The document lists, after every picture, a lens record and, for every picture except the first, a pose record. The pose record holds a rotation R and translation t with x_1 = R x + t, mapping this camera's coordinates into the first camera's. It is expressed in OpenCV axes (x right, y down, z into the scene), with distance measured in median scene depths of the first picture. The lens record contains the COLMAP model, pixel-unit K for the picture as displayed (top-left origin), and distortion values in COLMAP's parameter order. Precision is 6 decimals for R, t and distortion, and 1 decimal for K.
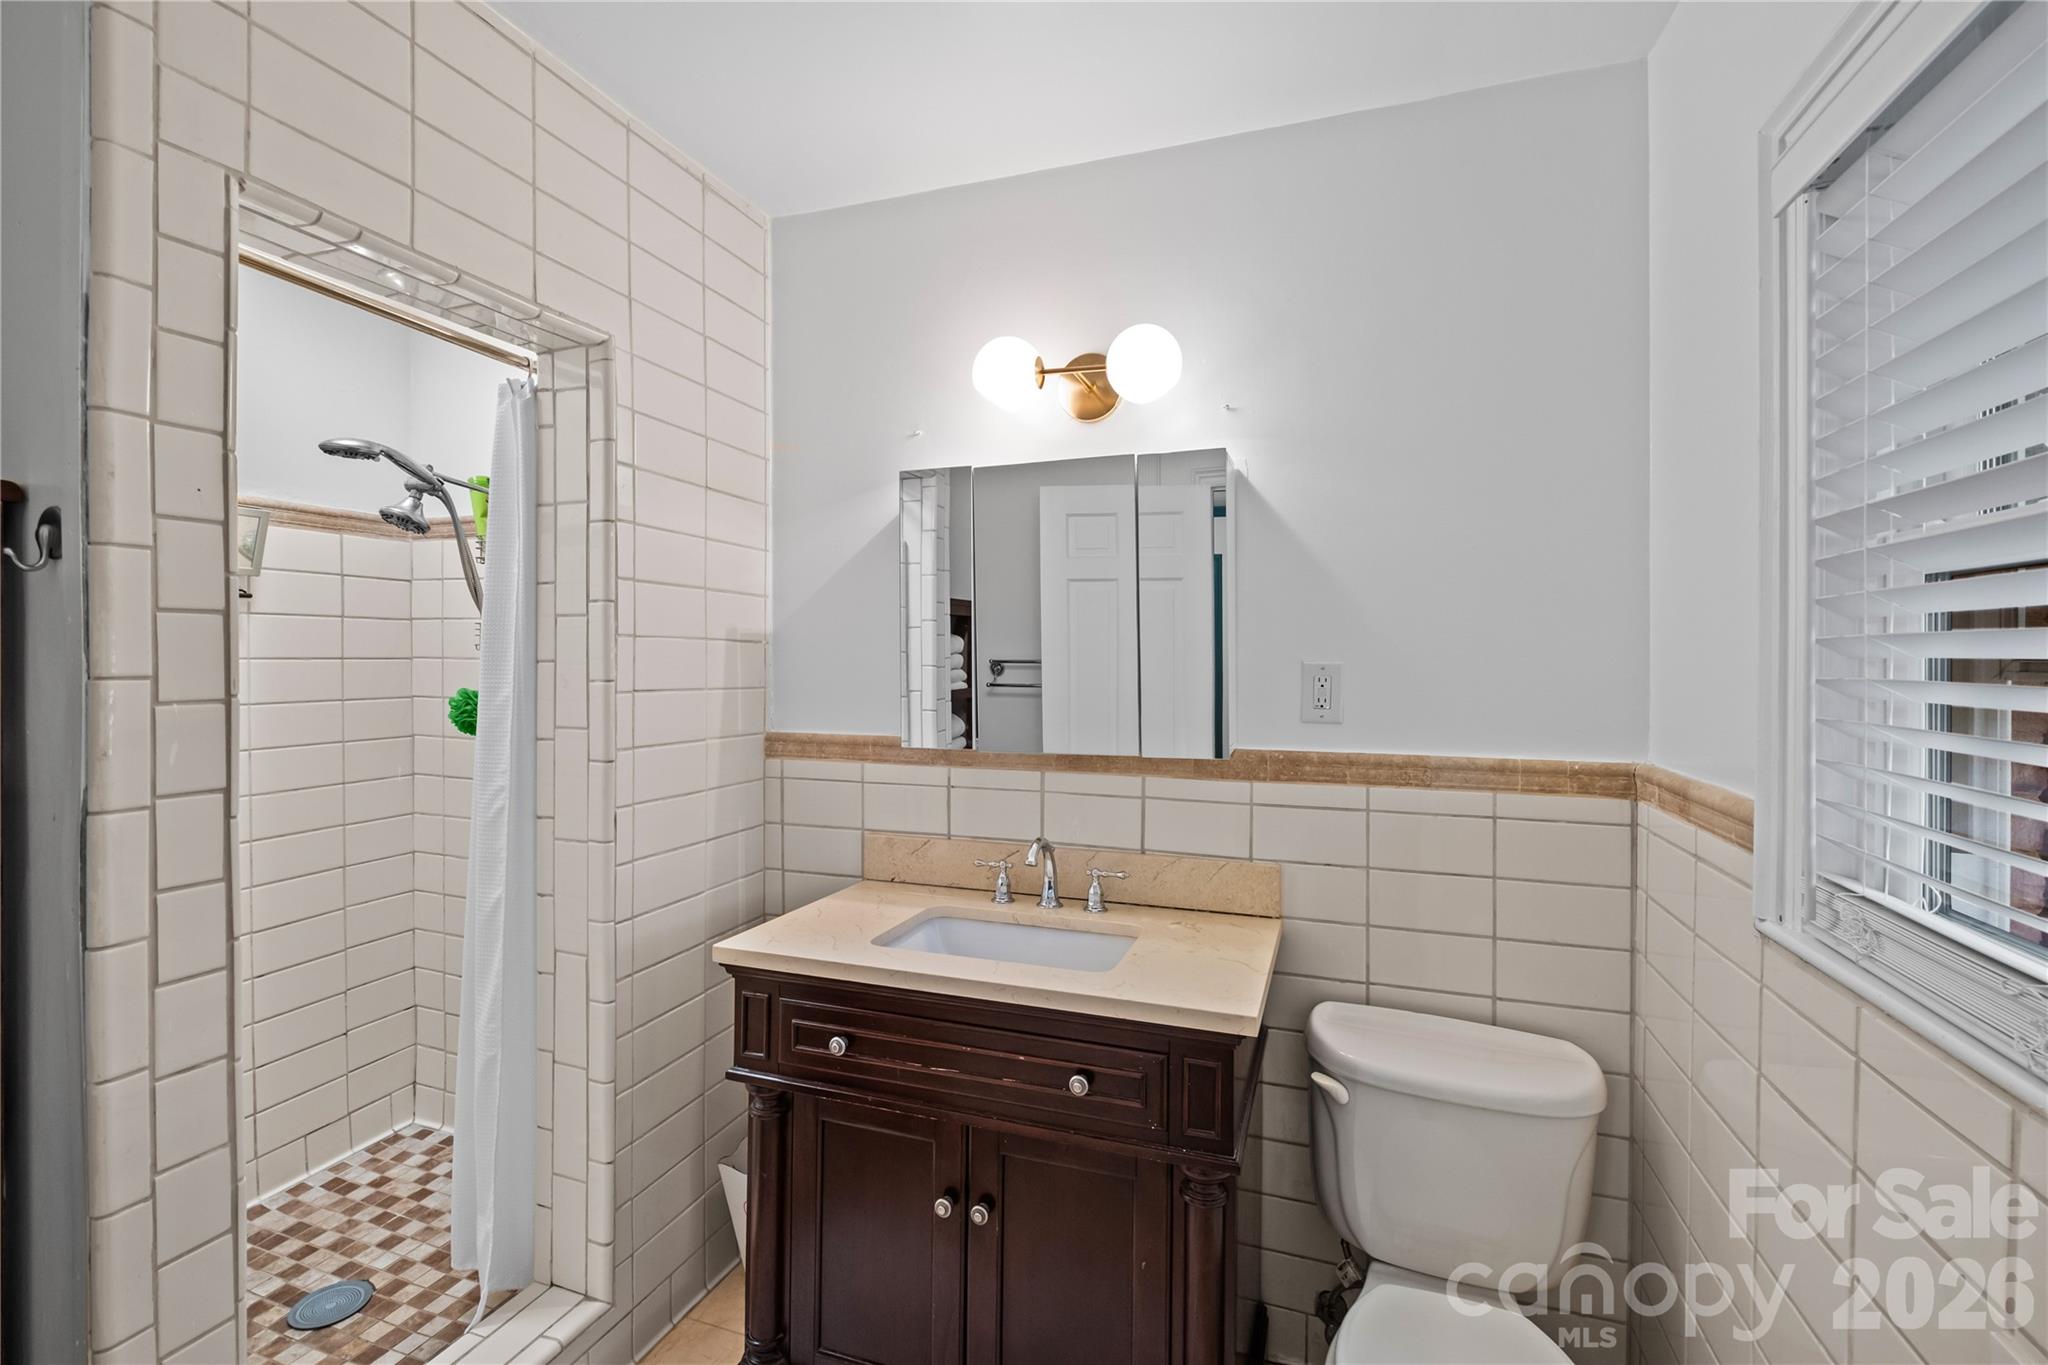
lens RADIAL K [[889.8, 0, 1032.0], [0, 889.8, 670.5], [0, 0, 1]] dist [0.003886, -0.005180]
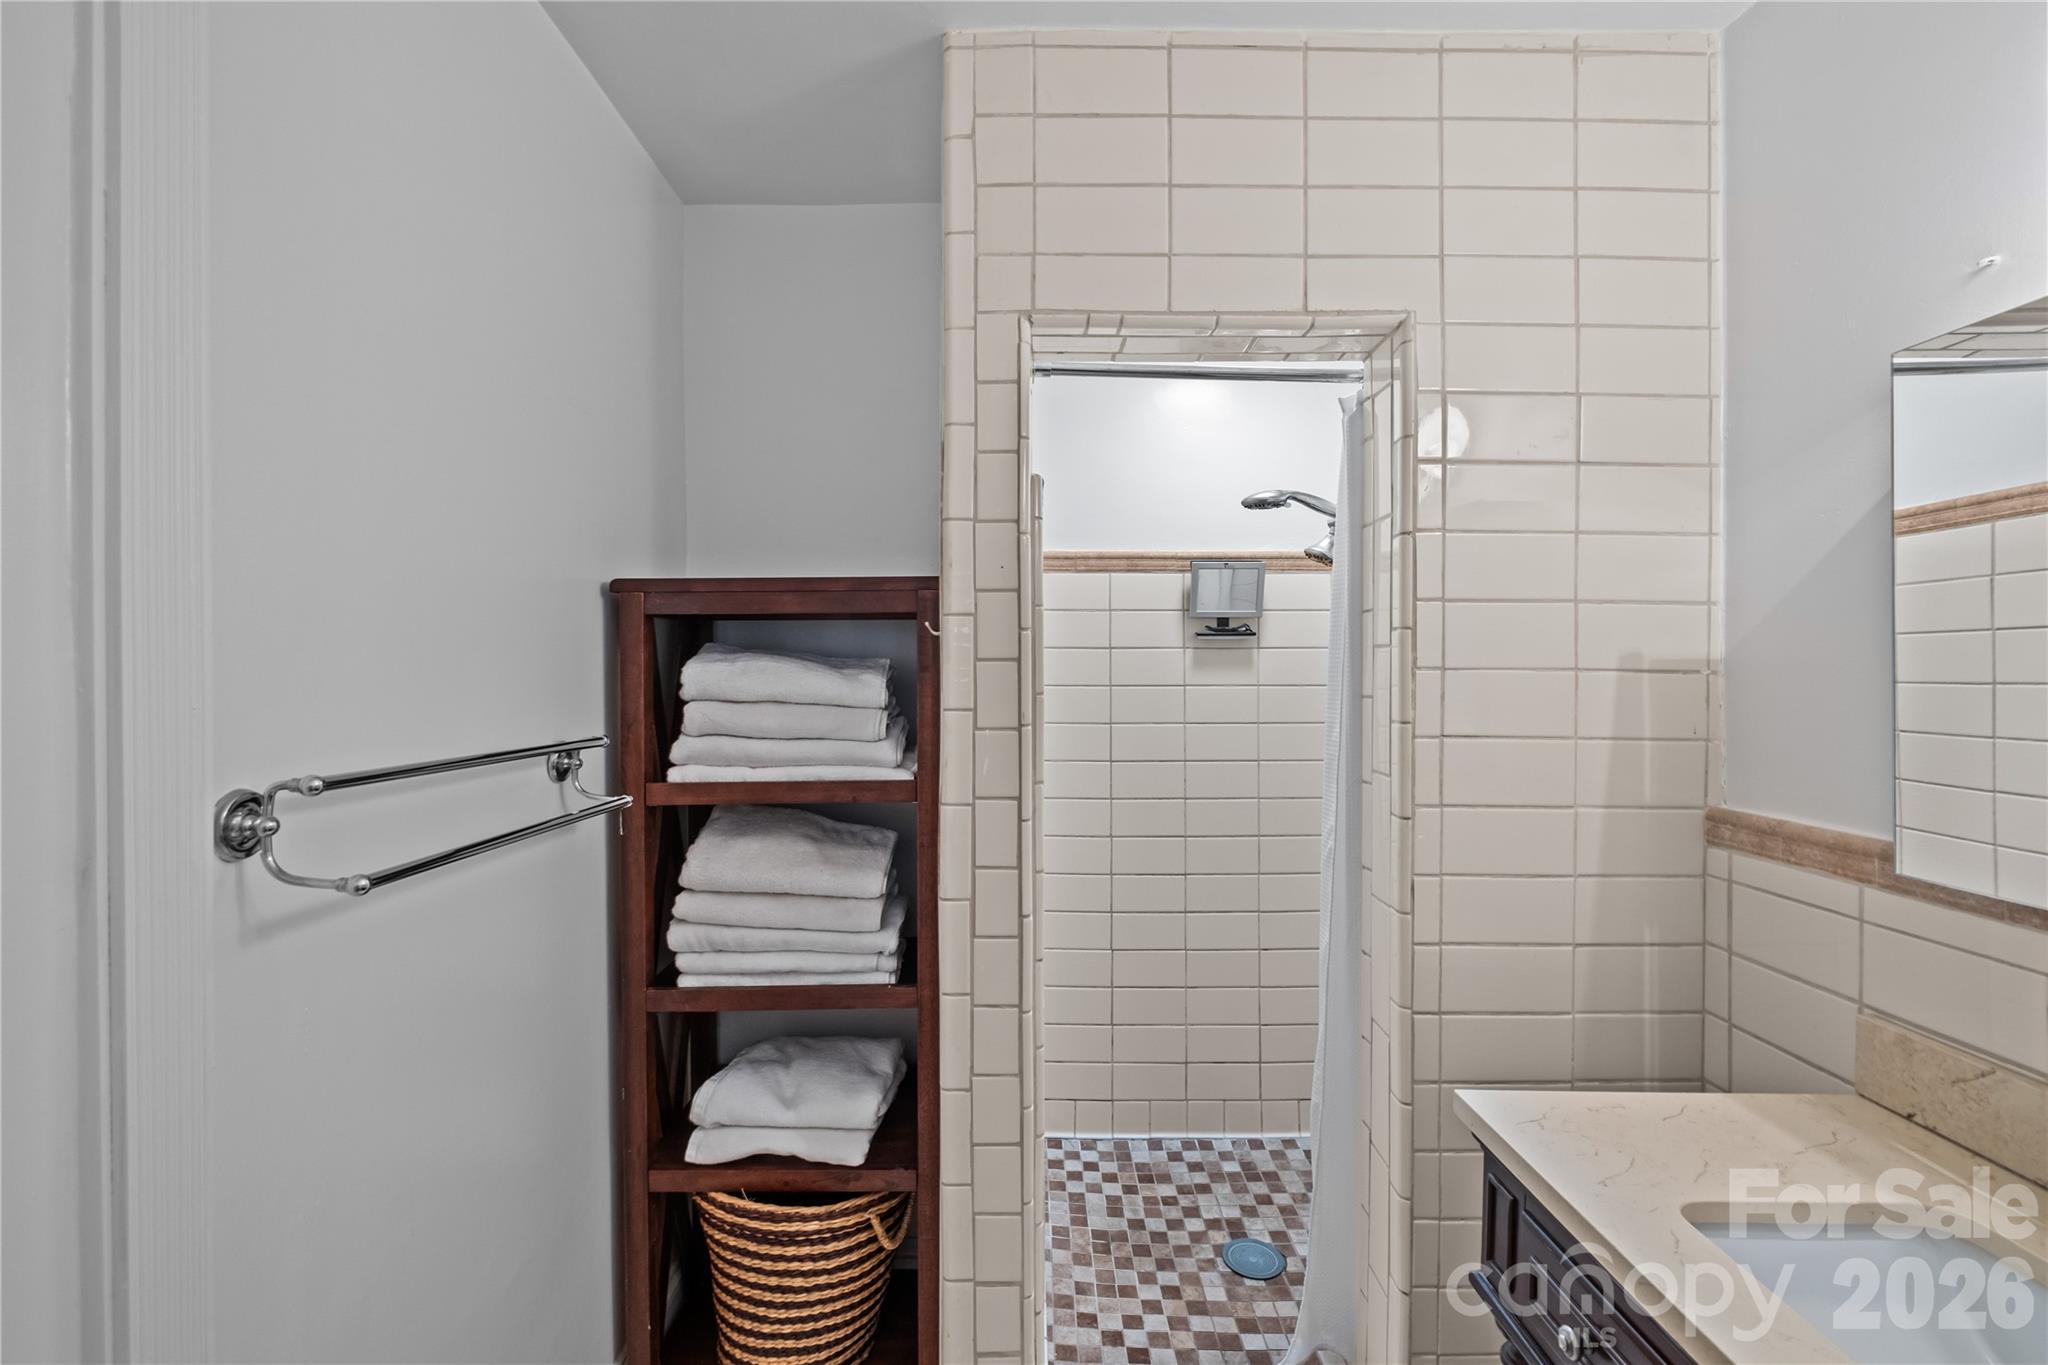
lens RADIAL K [[889.8, 0, 1029.5], [0, 889.8, 678.7], [0, 0, 1]] dist [0.003886, -0.005180]
pose [[0.340054, 0.007704, -0.940374, 0.172354], [-0.013951, 0.999898, 0.003147, -0.024216], [0.940302, 0.012049, 0.340127, 0.331074]]
